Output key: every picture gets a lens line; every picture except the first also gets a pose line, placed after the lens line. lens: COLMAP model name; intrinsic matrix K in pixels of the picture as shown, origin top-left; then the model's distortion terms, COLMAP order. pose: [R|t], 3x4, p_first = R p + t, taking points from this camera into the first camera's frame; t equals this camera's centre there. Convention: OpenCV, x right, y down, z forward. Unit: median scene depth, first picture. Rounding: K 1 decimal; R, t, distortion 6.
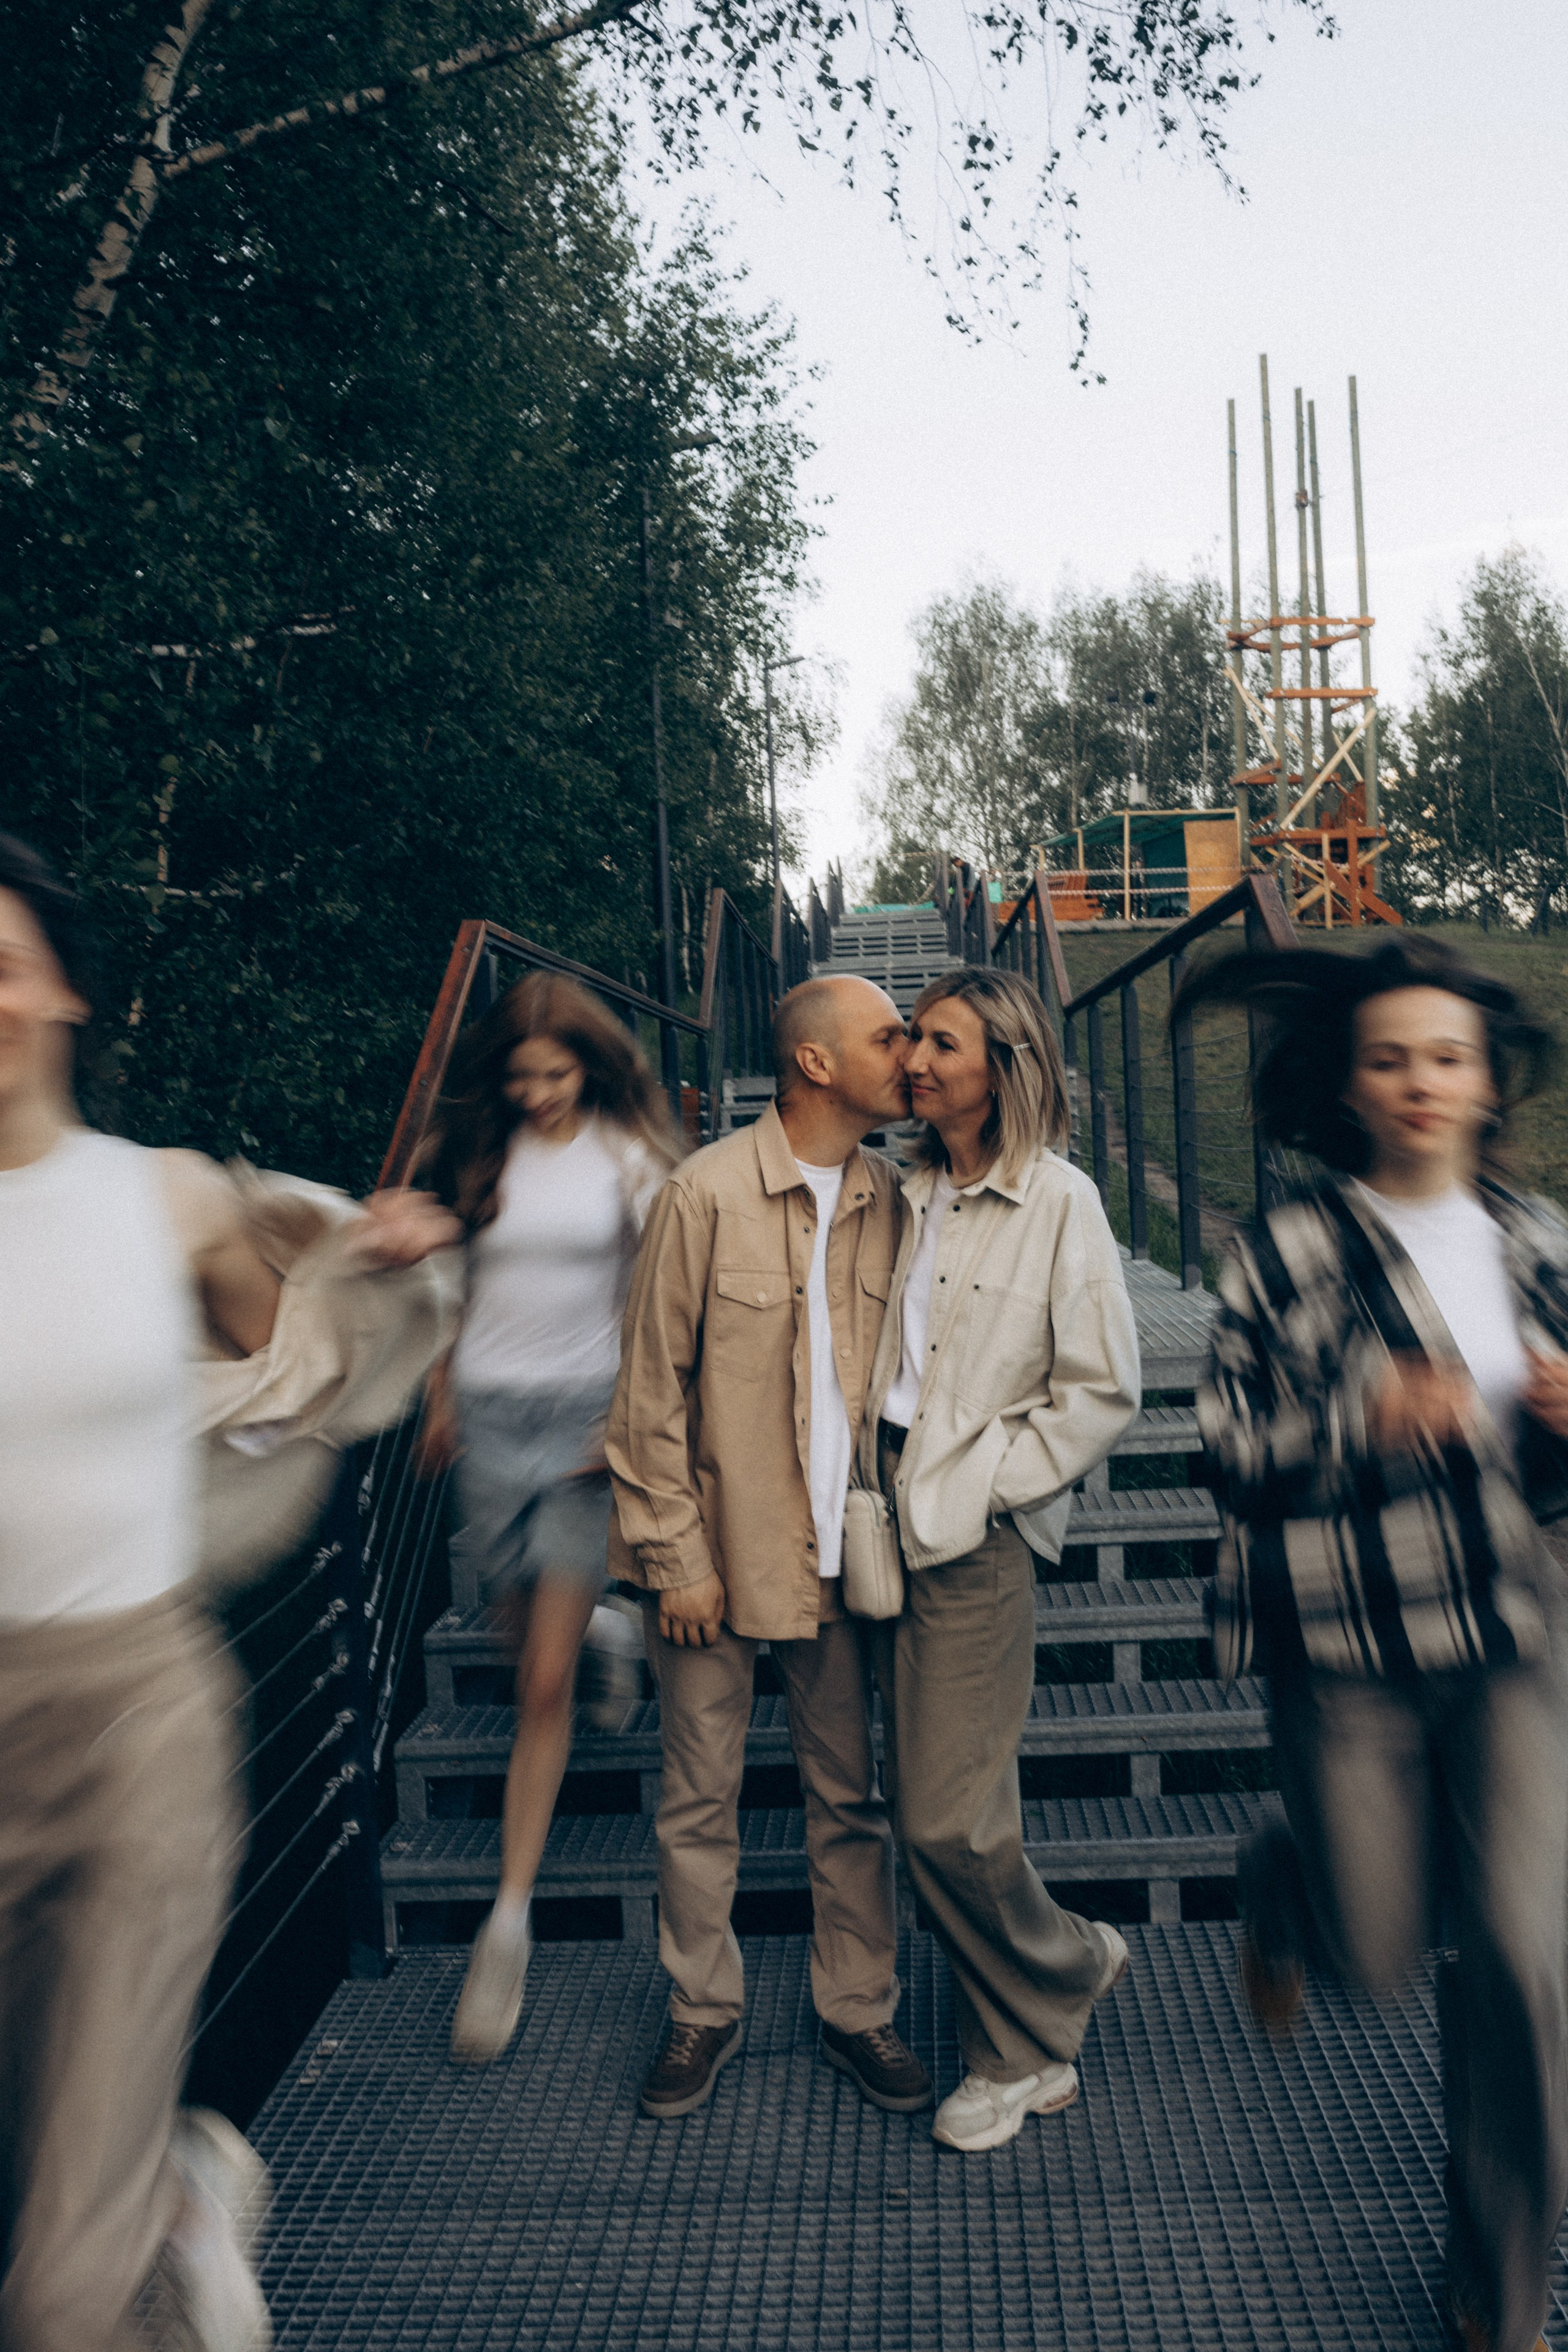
lens RADIAL K [[2238.1, 0, 784.0], [0, 2238.1, 1176.0], [0, 0, 1]] dist [0.003100, -0.004243]
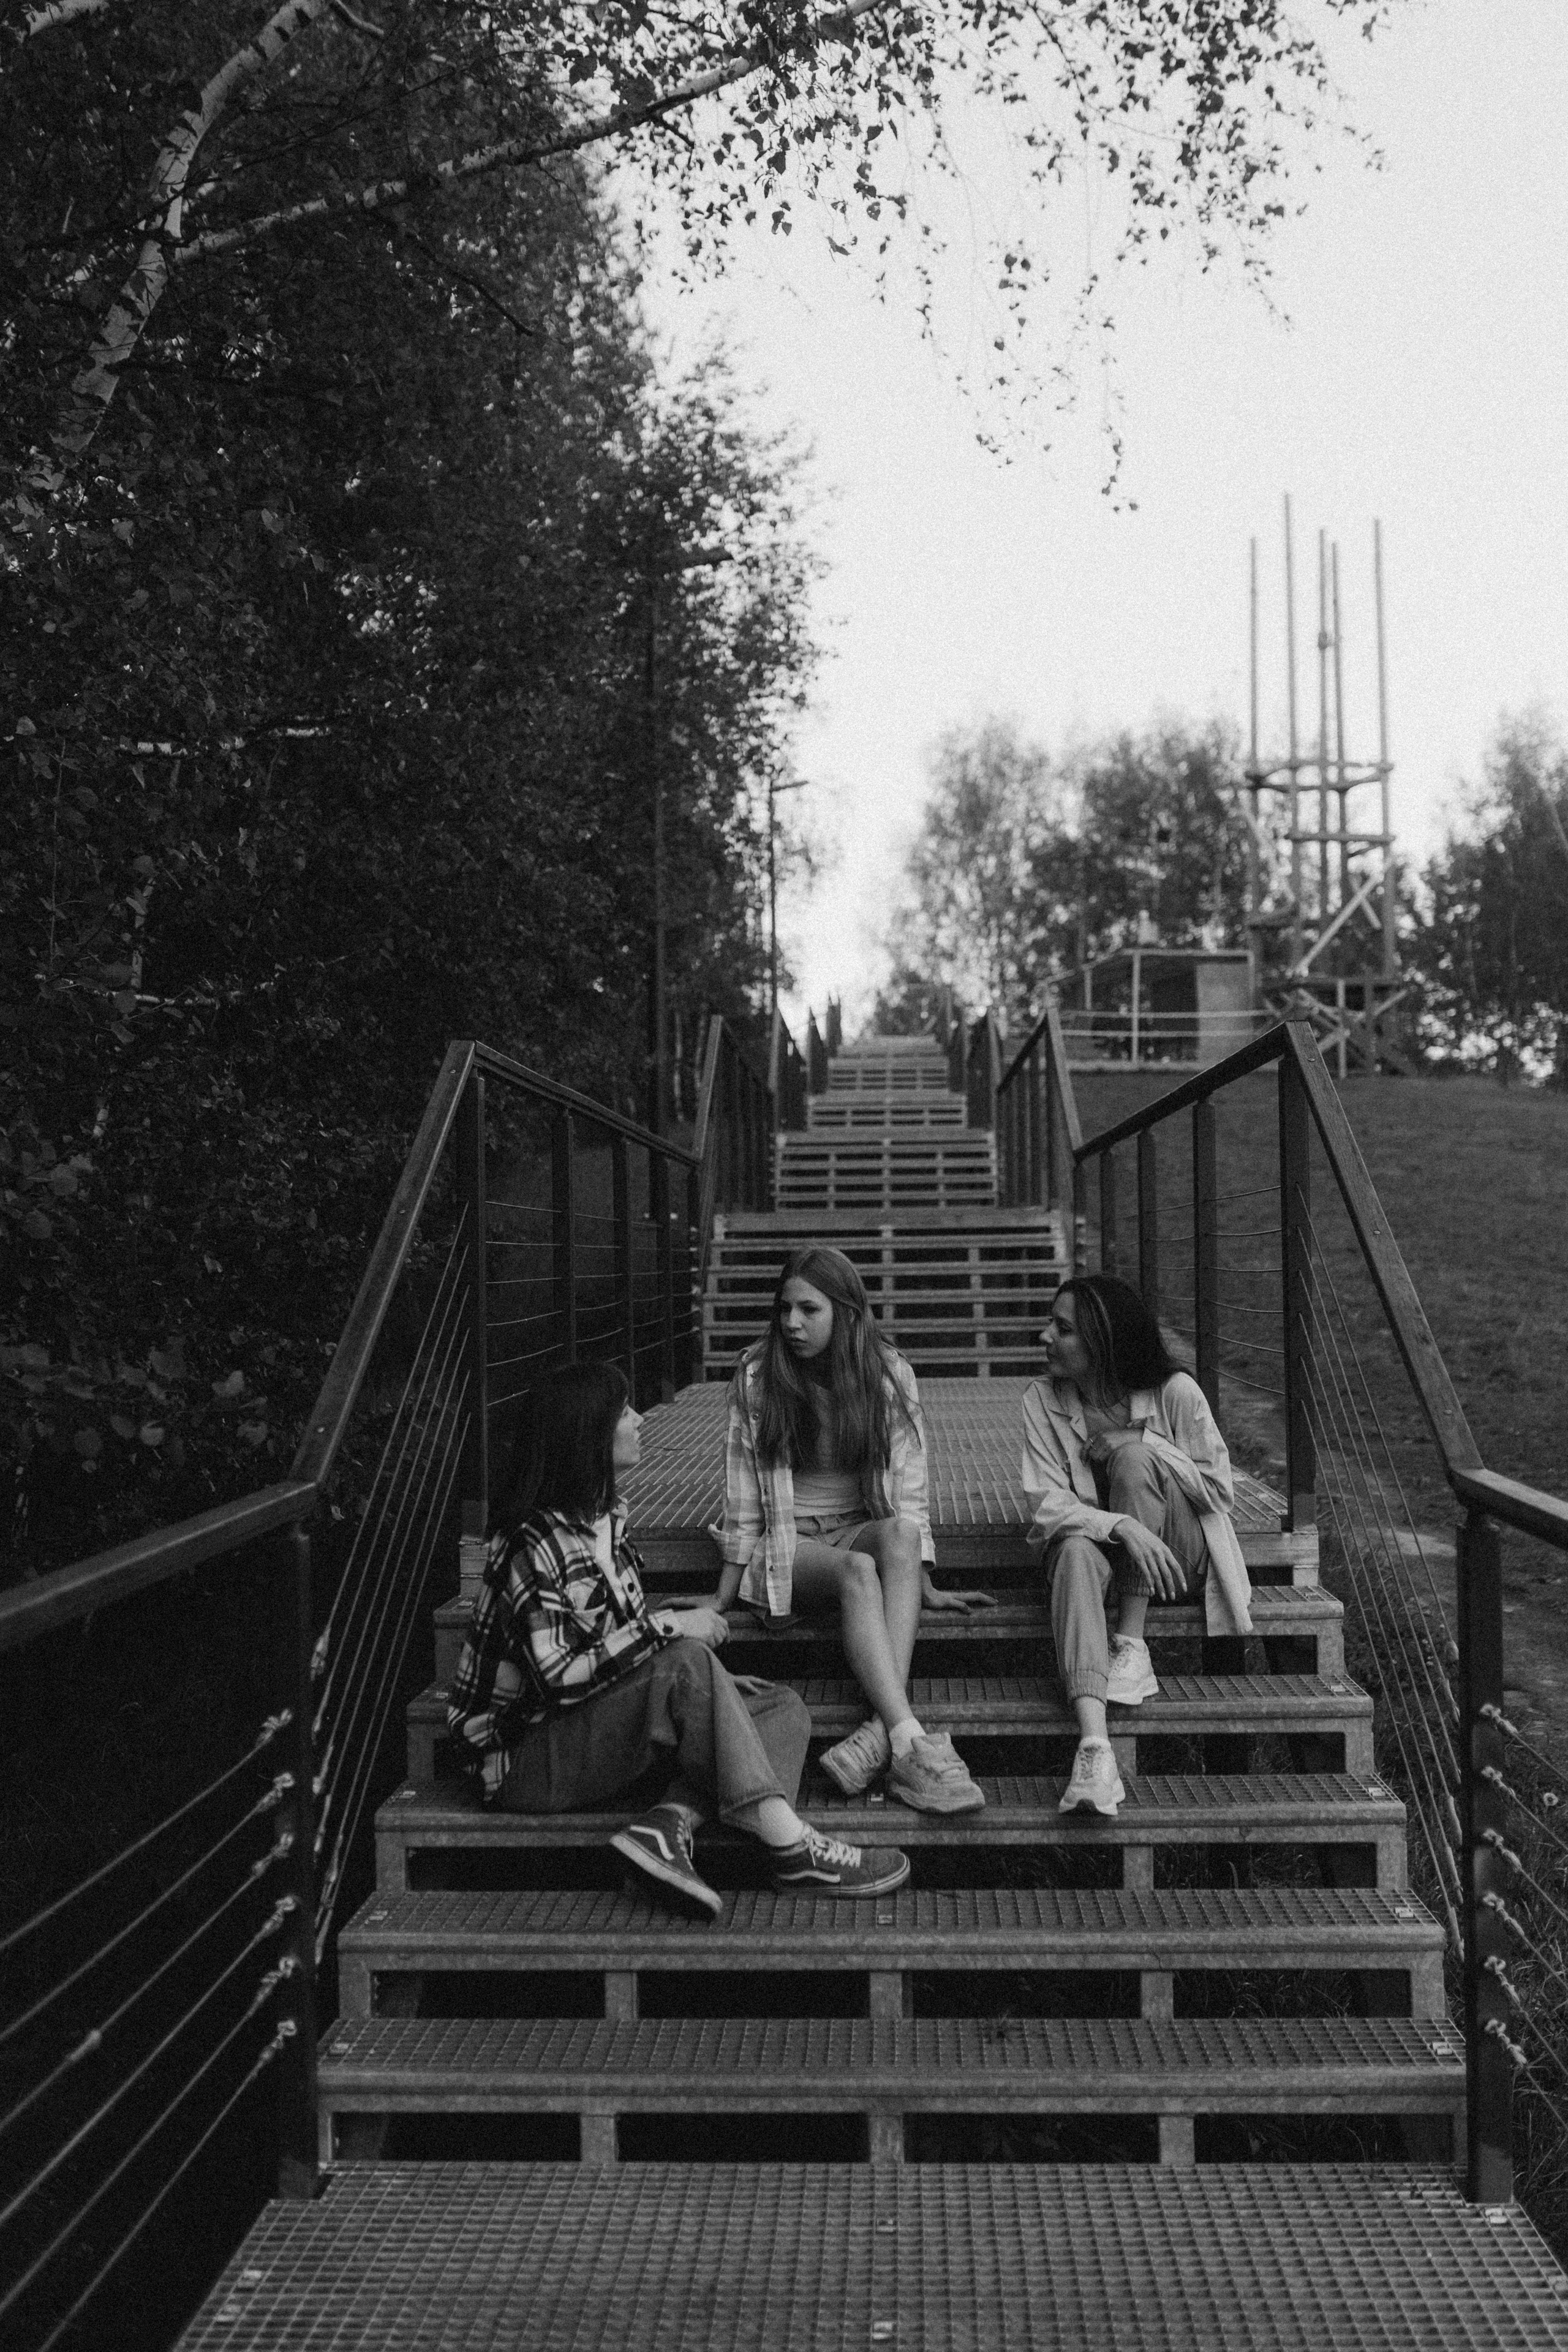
lens RADIAL K [[2325.0, 0, 787.2], [0, 2325.0, 1178.2], [0, 0, 1]] dist [-0.006911, 0.018005]
pose [[0.999371, 0.034985, 0.005725, -0.001520], [-0.034592, 0.997696, -0.058353, -0.001109], [-0.007753, 0.058118, 0.998280, 0.007091]]
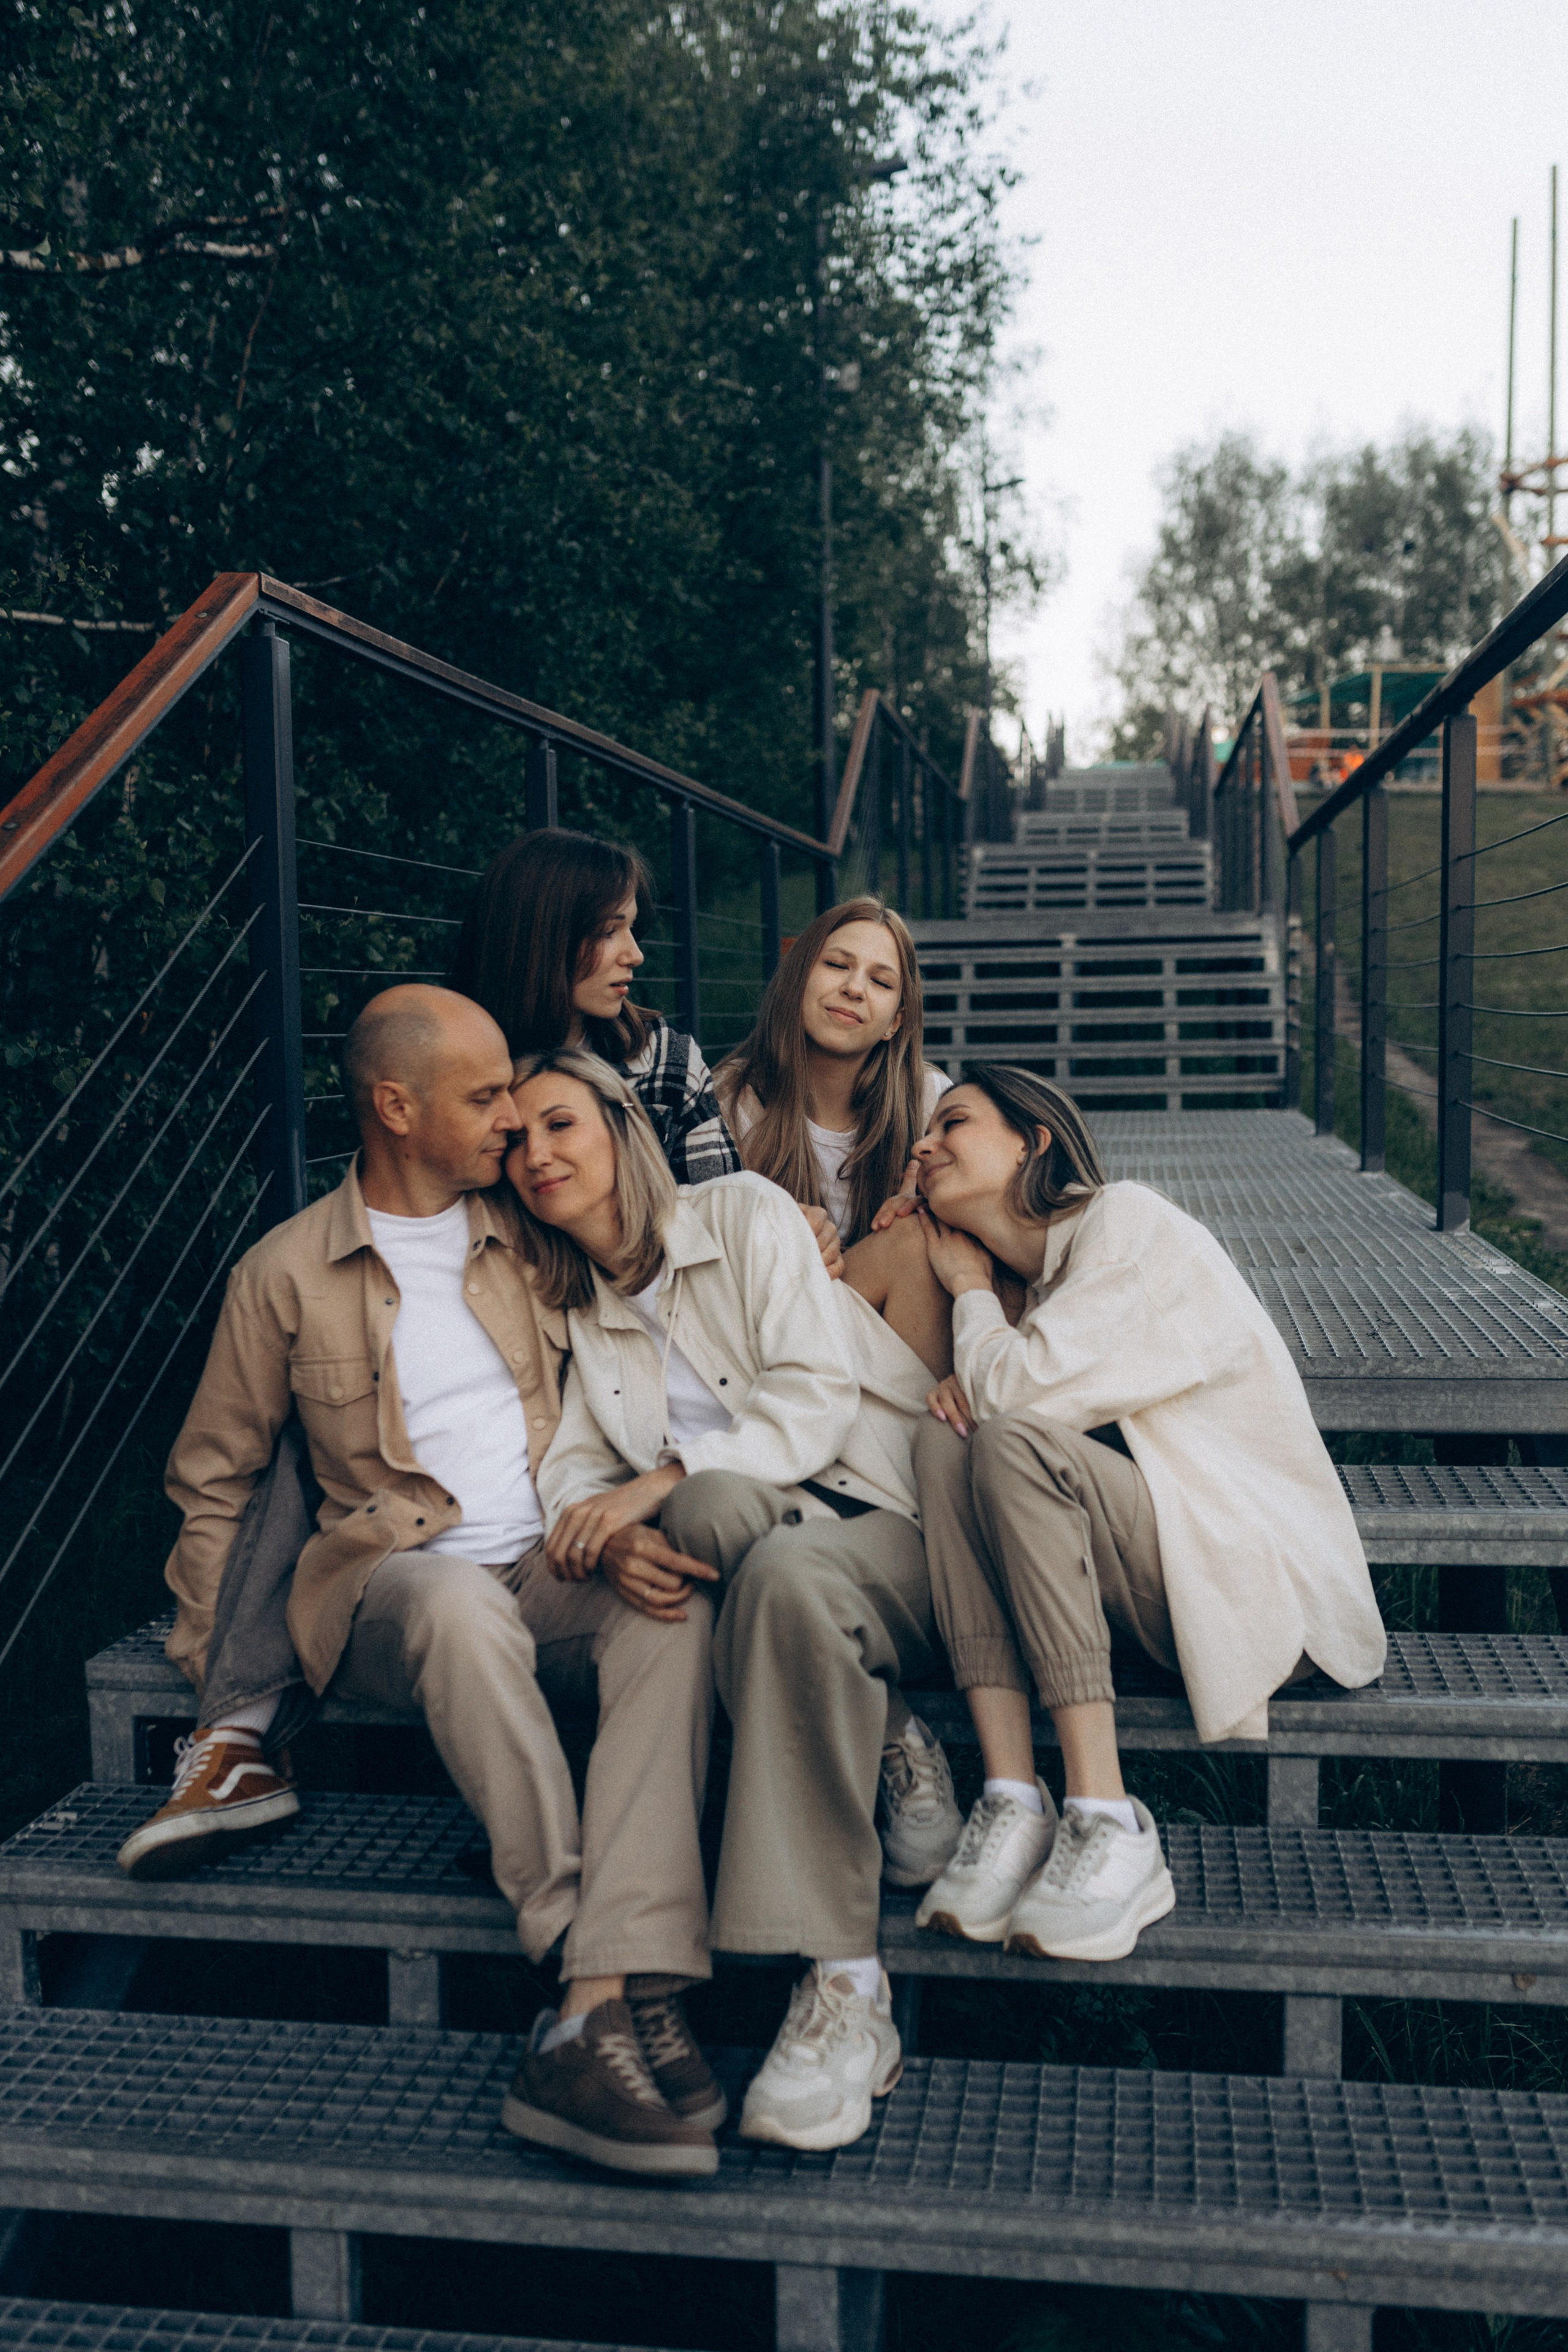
lens RADIAL K [[2238.1, 0, 784.0], [0, 2238.1, 1176.0], [0, 0, 1]] dist [0.003100, -0.004243]
pose [[0.994553, 0.039591, -0.096422, 0.018070], [-0.033760, 0.997544, 0.061369, 0.000528], [0.098615, -0.057780, 0.993447, 0.118833]]
